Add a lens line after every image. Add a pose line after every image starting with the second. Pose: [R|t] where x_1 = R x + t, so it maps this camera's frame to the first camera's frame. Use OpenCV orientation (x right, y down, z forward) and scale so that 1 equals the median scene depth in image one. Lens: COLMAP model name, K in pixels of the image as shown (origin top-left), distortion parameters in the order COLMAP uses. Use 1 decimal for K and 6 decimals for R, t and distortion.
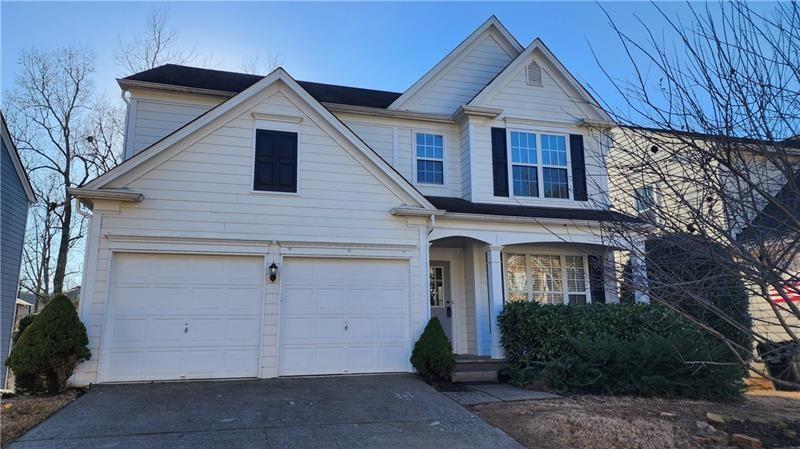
lens RADIAL K [[530.3, 0, 400.0], [0, 530.3, 224.5], [0, 0, 1]] dist [0.085957, -0.076850]
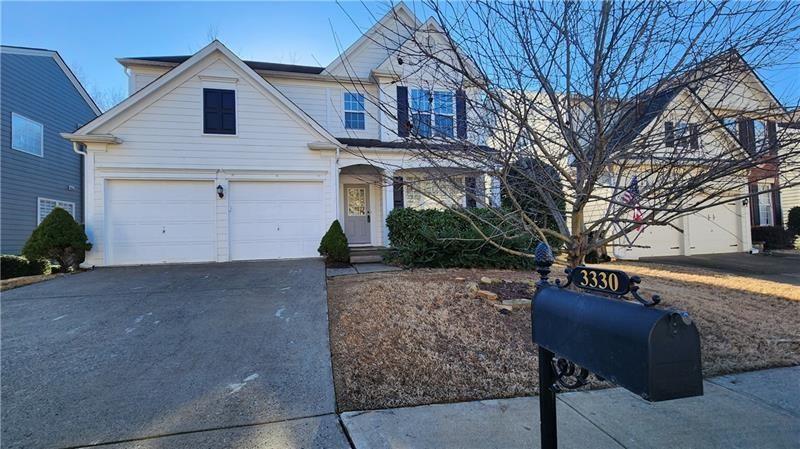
lens RADIAL K [[331.6, 0, 393.4], [0, 331.6, 231.4], [0, 0, 1]] dist [-0.008584, 0.000336]
pose [[0.998962, -0.022377, -0.039674, 0.244456], [0.029001, 0.984114, 0.175151, 0.049601], [0.035124, -0.176120, 0.983742, 0.114023]]
